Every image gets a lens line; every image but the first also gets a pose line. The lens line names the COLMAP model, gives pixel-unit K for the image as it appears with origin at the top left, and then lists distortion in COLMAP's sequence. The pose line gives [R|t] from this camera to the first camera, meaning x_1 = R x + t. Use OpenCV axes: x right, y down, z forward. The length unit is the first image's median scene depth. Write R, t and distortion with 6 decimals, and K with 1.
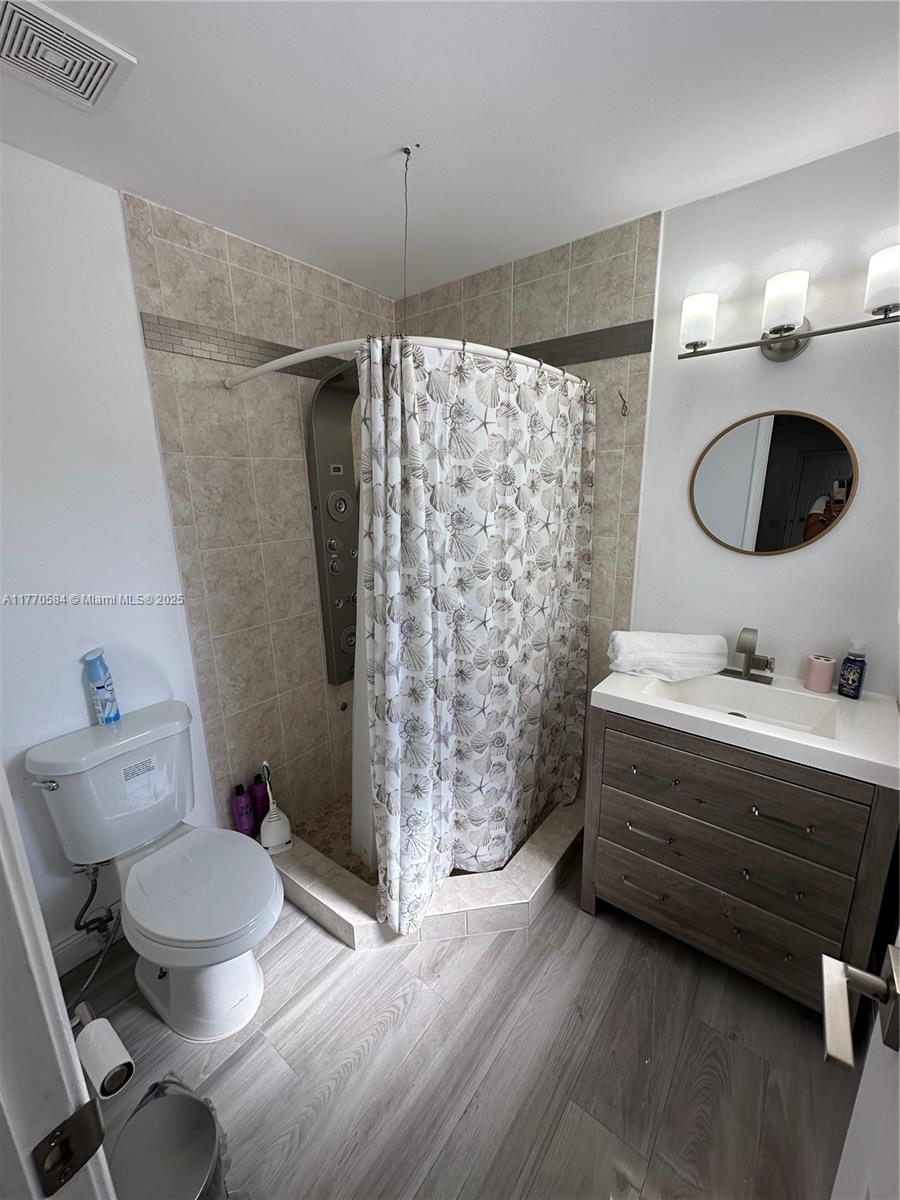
lens RADIAL K [[477.6, 0, 451.7], [0, 477.6, 601.0], [0, 0, 1]] dist [-0.006053, 0.001623]
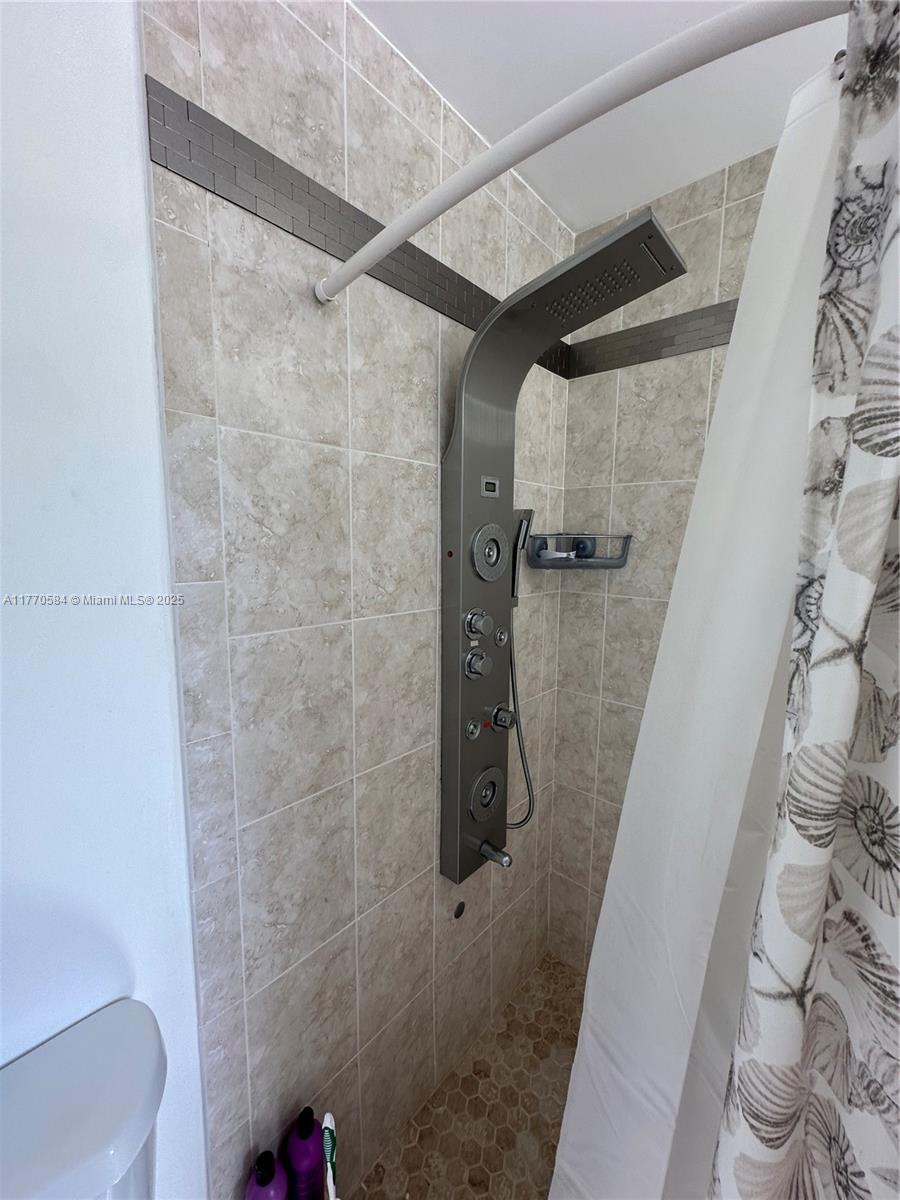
lens RADIAL K [[477.6, 0, 453.4], [0, 477.6, 599.2], [0, 0, 1]] dist [-0.006053, 0.001623]
pose [[0.997134, 0.038245, -0.065279, -0.283546], [-0.045834, 0.991833, -0.119025, -0.094641], [0.060194, 0.121676, 0.990743, 0.550273]]
